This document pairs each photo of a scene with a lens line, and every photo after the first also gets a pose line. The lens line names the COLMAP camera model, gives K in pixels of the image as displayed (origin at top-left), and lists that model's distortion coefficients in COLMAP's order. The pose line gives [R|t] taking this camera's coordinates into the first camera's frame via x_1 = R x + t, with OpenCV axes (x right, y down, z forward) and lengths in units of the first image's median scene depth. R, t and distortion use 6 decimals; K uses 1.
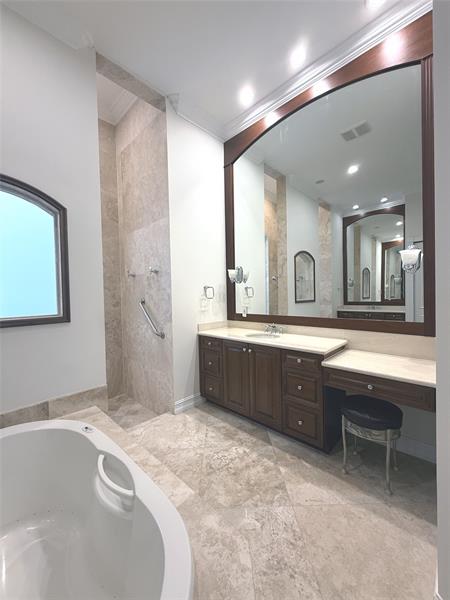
lens RADIAL K [[237.4, 0, 223.2], [0, 237.4, 298.3], [0, 0, 1]] dist [-0.001032, 0.000171]
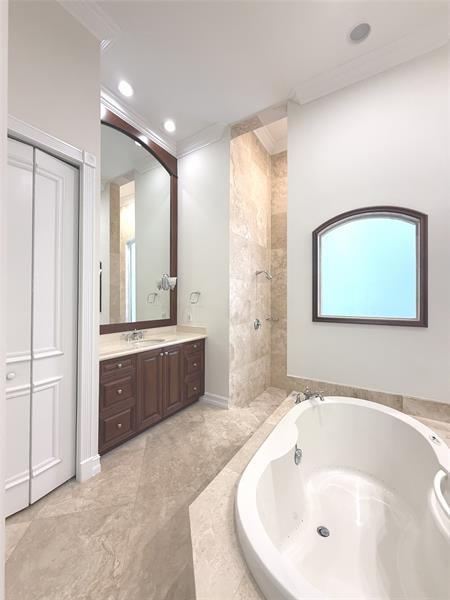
lens RADIAL K [[237.4, 0, 225.9], [0, 237.4, 298.5], [0, 0, 1]] dist [-0.001032, 0.000171]
pose [[0.199215, 0.019751, -0.979757, 0.128452], [-0.023407, 0.999608, 0.015392, -0.013350], [0.979676, 0.019867, 0.199600, -0.028086]]
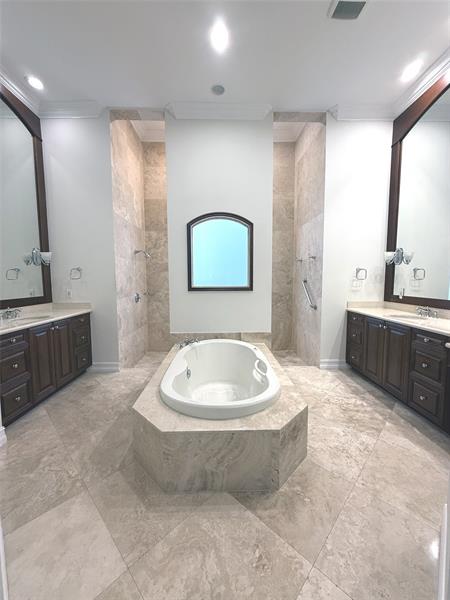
lens RADIAL K [[237.4, 0, 224.9], [0, 237.4, 299.3], [0, 0, 1]] dist [-0.001032, 0.000171]
pose [[0.707059, 0.079913, -0.702625, 0.332430], [-0.023202, 0.995681, 0.089895, 0.009717], [0.706774, -0.047259, 0.705859, -0.280696]]
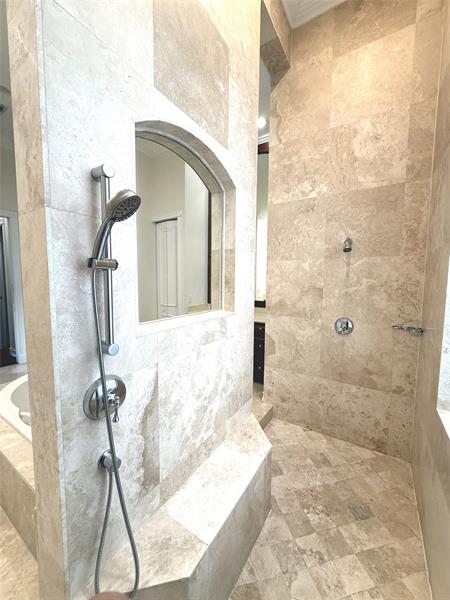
lens RADIAL K [[237.4, 0, 225.3], [0, 237.4, 296.6], [0, 0, 1]] dist [-0.001032, 0.000171]
pose [[-0.980591, 0.032173, -0.193408, -0.641315], [0.013442, 0.995156, 0.097386, -0.043279], [0.195604, 0.092896, -0.976273, 1.226200]]
